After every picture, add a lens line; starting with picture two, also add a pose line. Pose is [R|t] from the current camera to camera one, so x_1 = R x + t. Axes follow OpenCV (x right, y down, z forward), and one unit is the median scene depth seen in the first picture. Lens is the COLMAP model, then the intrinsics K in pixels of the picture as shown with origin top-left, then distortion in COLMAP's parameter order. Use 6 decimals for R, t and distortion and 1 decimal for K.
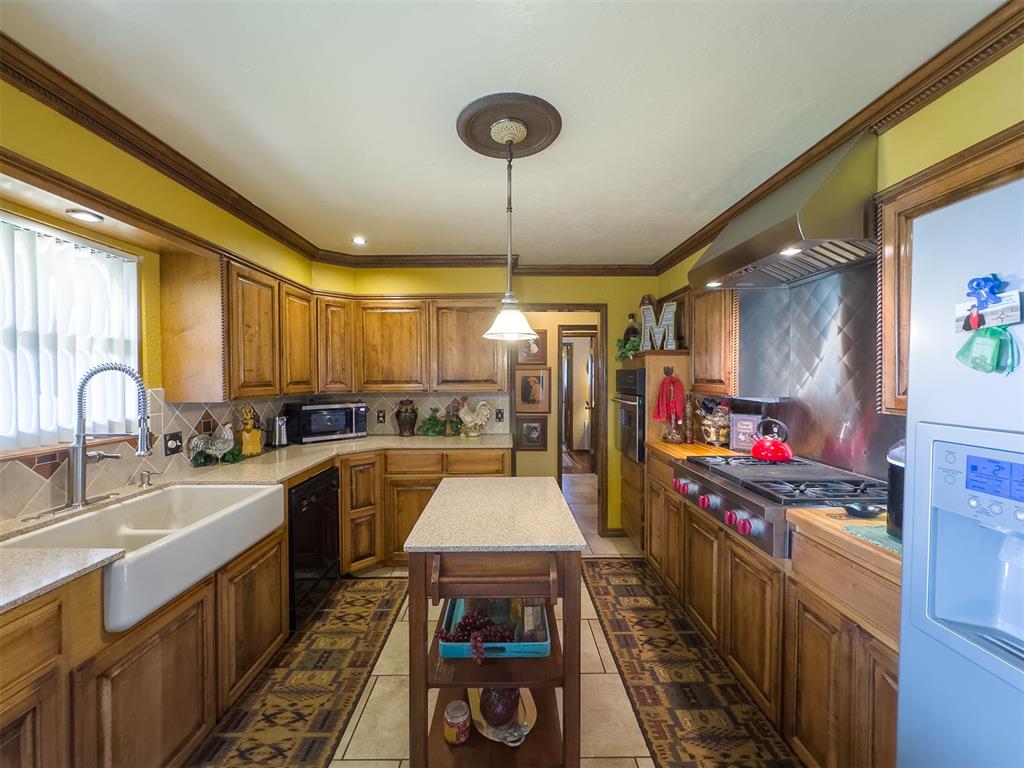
lens RADIAL K [[412.2, 0, 510.2], [0, 412.2, 383.3], [0, 0, 1]] dist [-0.002586, 0.000629]
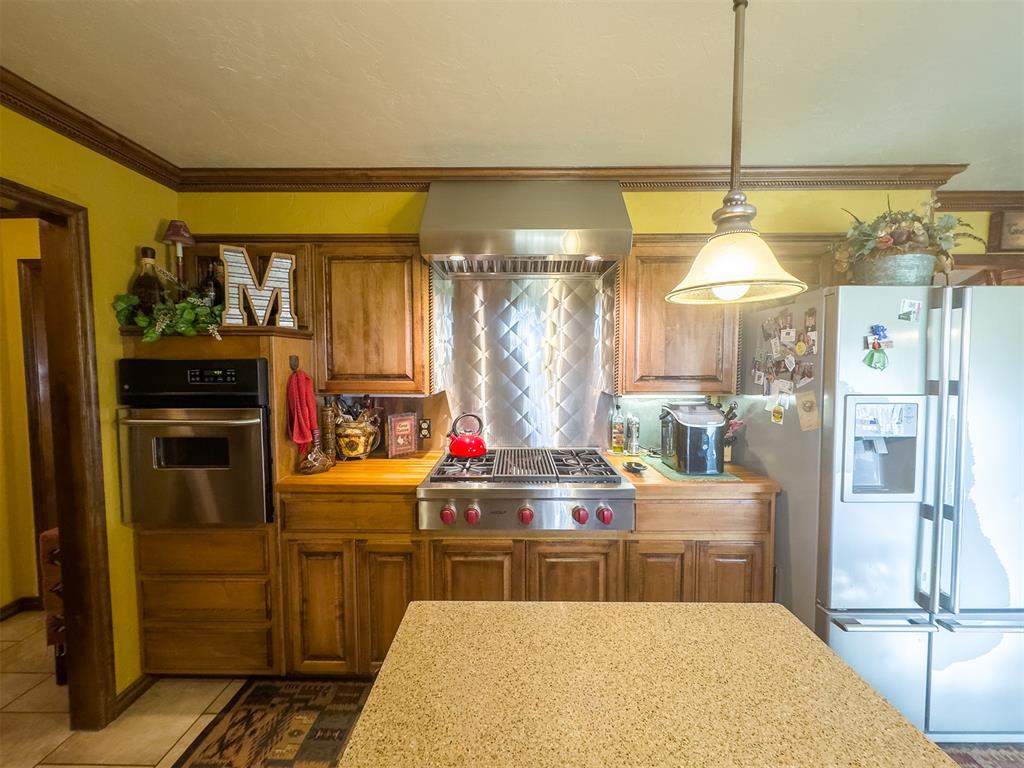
lens RADIAL K [[412.2, 0, 510.2], [0, 412.2, 383.3], [0, 0, 1]] dist [-0.002586, 0.000629]
pose [[0.022684, -0.051535, 0.998414, -0.242828], [0.019937, 0.998495, 0.051086, -0.023630], [-0.999544, 0.018746, 0.023678, 0.648767]]
